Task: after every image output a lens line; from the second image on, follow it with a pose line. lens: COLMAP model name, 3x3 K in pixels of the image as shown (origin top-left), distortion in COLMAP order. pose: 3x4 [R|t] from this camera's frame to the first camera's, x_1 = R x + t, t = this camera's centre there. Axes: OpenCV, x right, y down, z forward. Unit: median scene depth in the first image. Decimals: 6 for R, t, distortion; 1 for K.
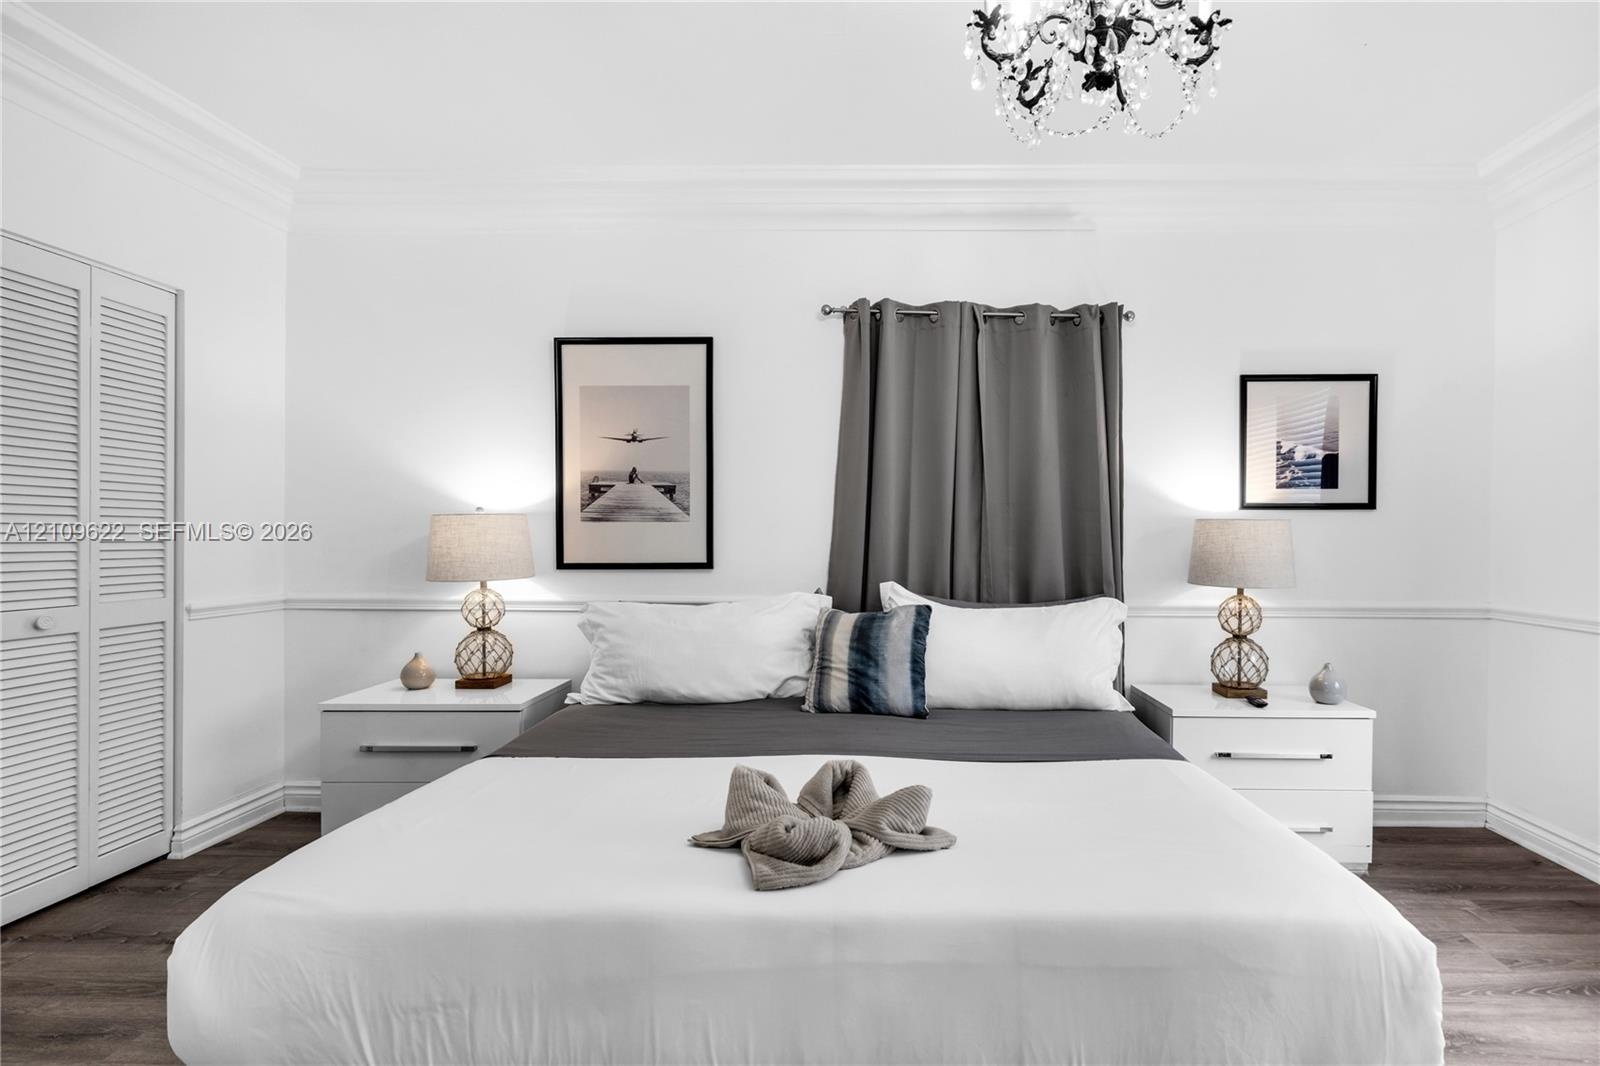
lens RADIAL K [[812.5, 0, 800.0], [0, 812.5, 534.2], [0, 0, 1]] dist [-0.004077, 0.001207]
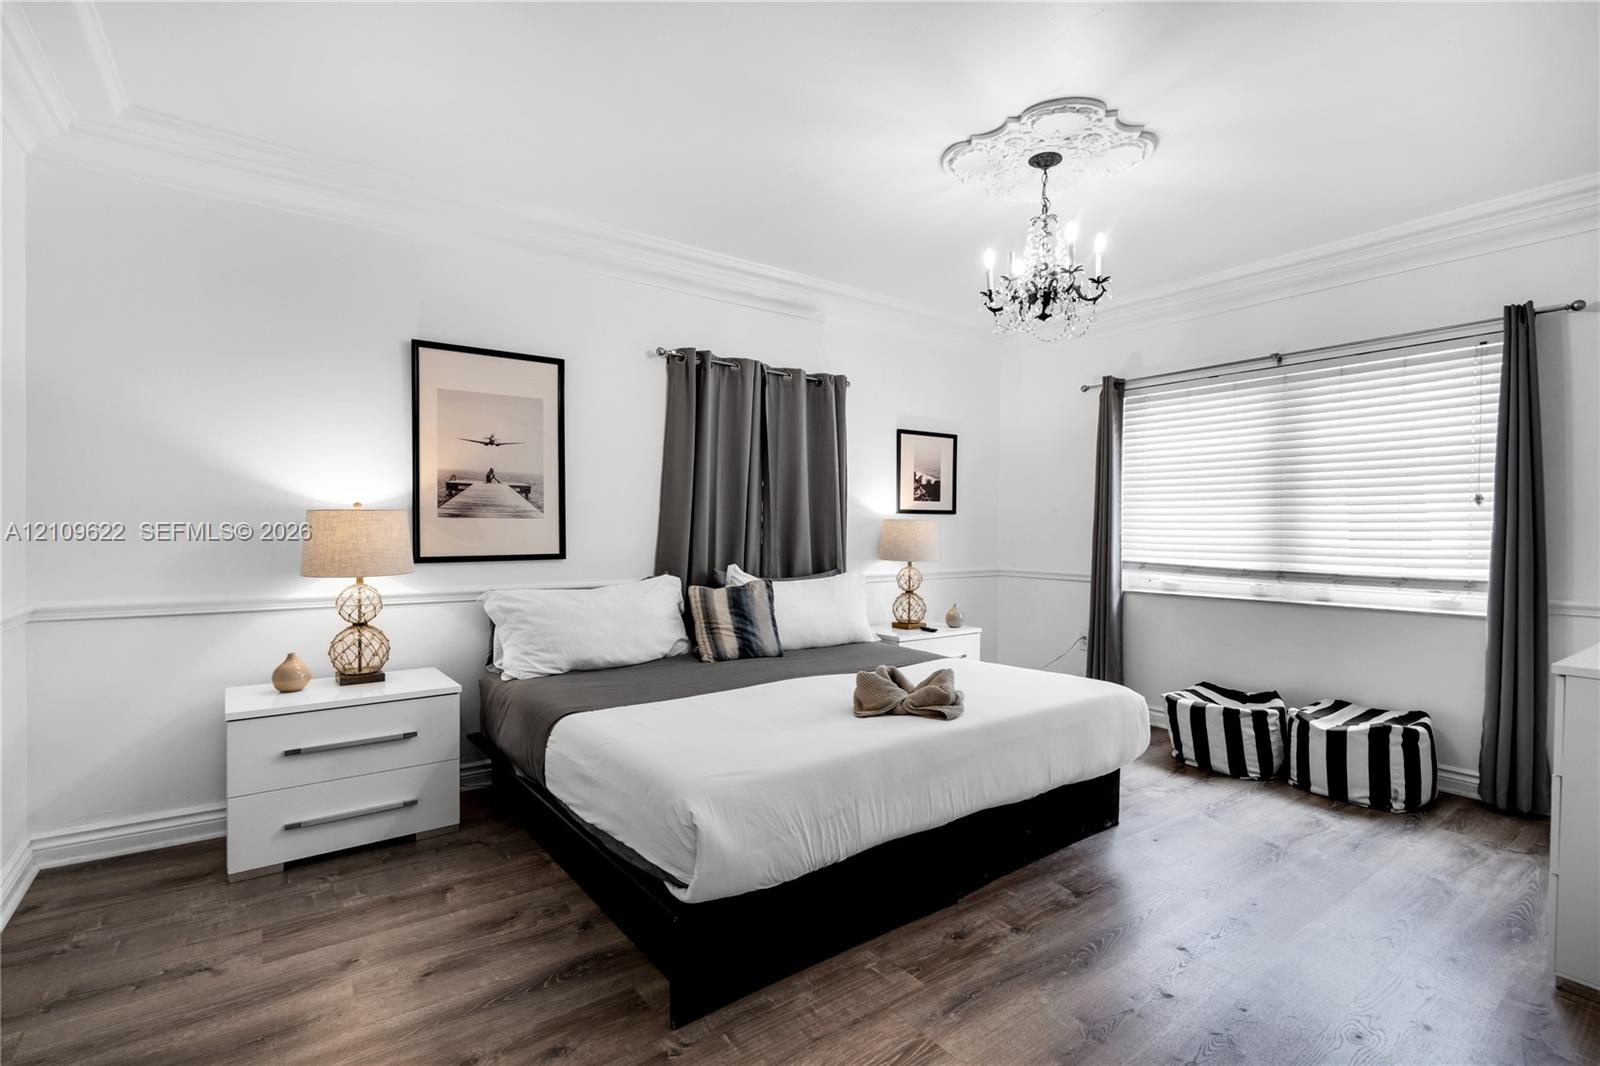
lens RADIAL K [[763.3, 0, 799.7], [0, 763.3, 533.1], [0, 0, 1]] dist [0.006191, 0.001035]
pose [[0.796078, -0.004427, 0.605178, -0.524711], [-0.003621, 0.999921, 0.012077, -0.009186], [-0.605184, -0.011806, 0.795998, -0.080393]]
